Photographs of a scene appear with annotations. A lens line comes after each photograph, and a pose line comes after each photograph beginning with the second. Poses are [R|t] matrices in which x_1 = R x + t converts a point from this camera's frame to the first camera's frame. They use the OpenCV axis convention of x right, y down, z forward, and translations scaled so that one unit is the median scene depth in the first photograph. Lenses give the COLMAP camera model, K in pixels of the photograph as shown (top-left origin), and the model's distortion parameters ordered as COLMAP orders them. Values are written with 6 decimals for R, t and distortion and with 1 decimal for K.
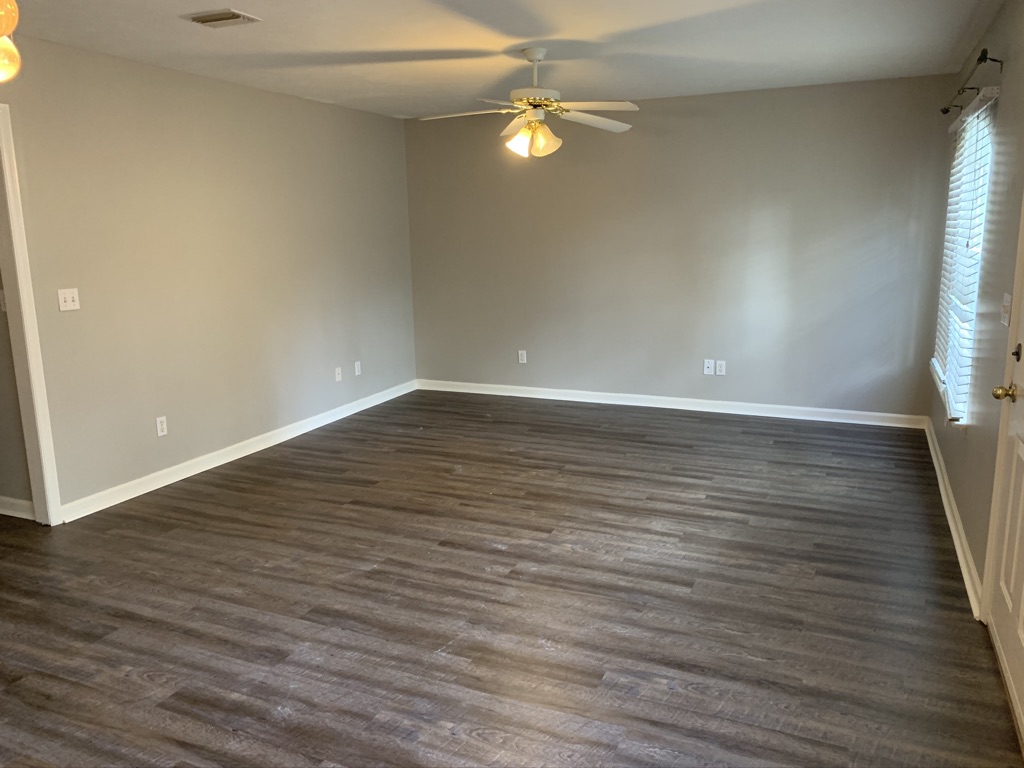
lens RADIAL K [[785.3, 0, 512.0], [0, 785.3, 384.0], [0, 0, 1]] dist [-0.000284, -0.002335]
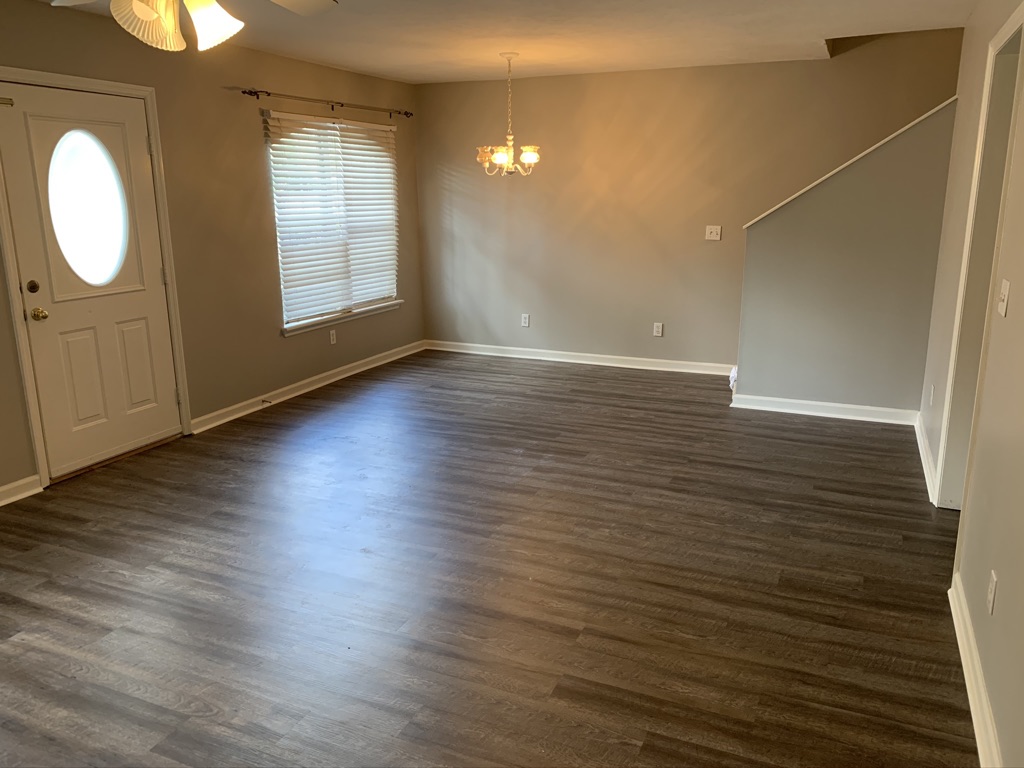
lens RADIAL K [[785.3, 0, 512.0], [0, 785.3, 384.0], [0, 0, 1]] dist [-0.000284, -0.002335]
pose [[-0.999745, 0.022491, 0.002147, -0.220743], [0.021236, 0.902988, 0.429140, -0.414842], [0.007713, 0.429076, -0.903235, 2.044617]]
